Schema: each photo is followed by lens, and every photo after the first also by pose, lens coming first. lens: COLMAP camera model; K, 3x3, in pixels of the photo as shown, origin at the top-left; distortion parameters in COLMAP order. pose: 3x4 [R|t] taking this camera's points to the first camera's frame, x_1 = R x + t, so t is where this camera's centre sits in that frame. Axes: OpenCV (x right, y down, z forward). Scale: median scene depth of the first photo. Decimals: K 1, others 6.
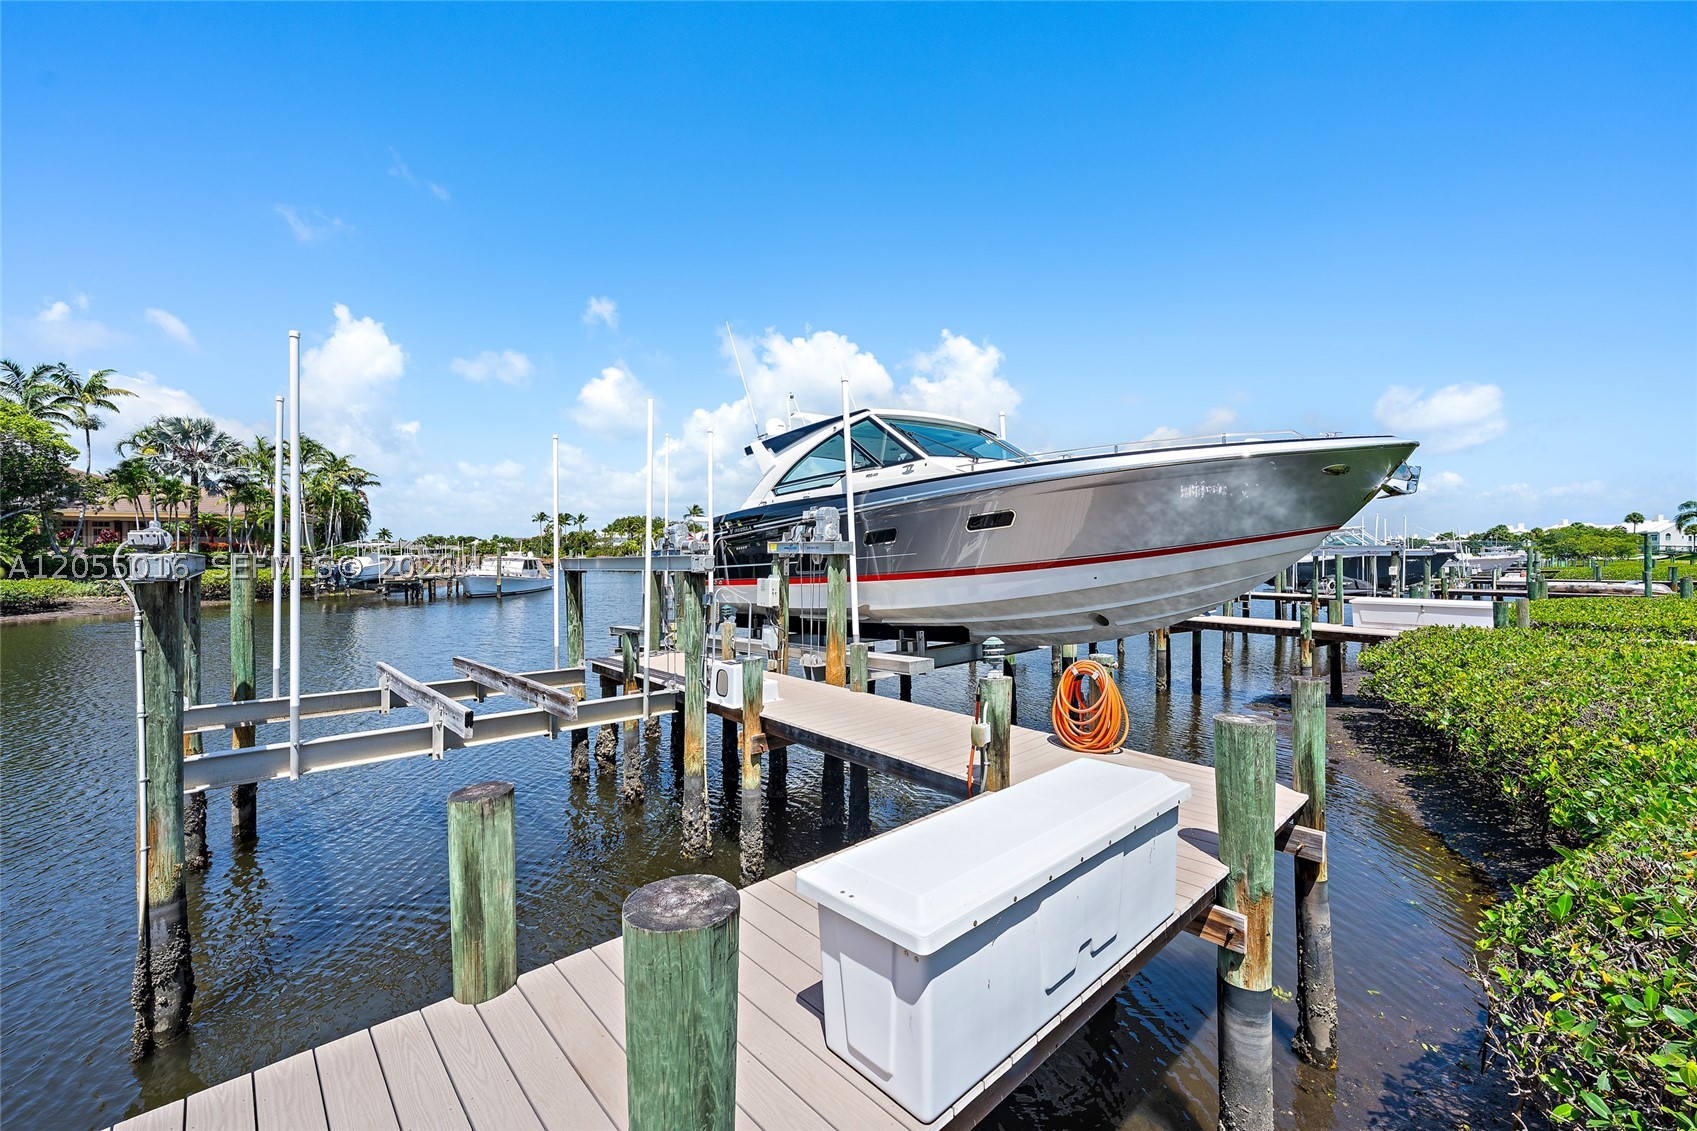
lens RADIAL K [[668.8, 0, 841.2], [0, 668.8, 557.0], [0, 0, 1]] dist [-0.001607, 0.000448]
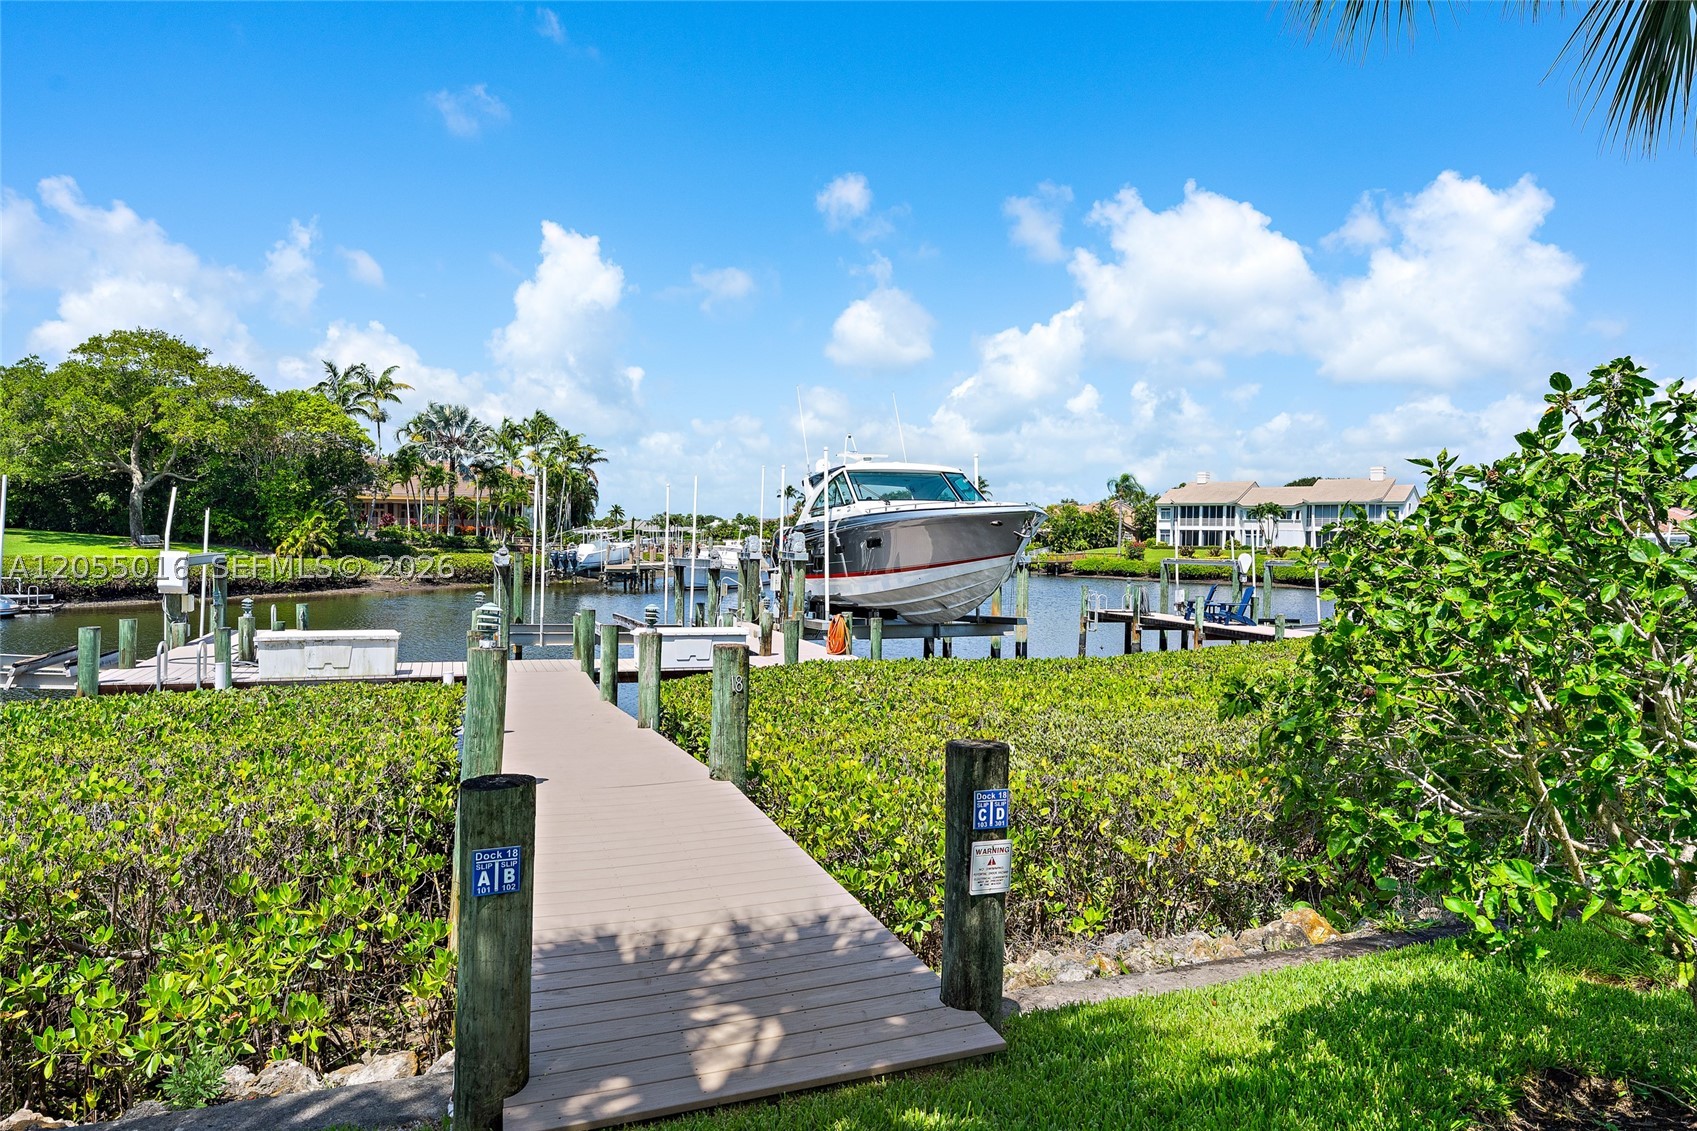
lens RADIAL K [[1098.8, 0, 857.1], [0, 1098.8, 559.7], [0, 0, 1]] dist [0.007546, 0.000347]
pose [[0.924836, 0.025637, -0.379502, 0.252315], [-0.020876, 0.999643, 0.016656, -0.011453], [0.379794, -0.007481, 0.925041, -0.329165]]
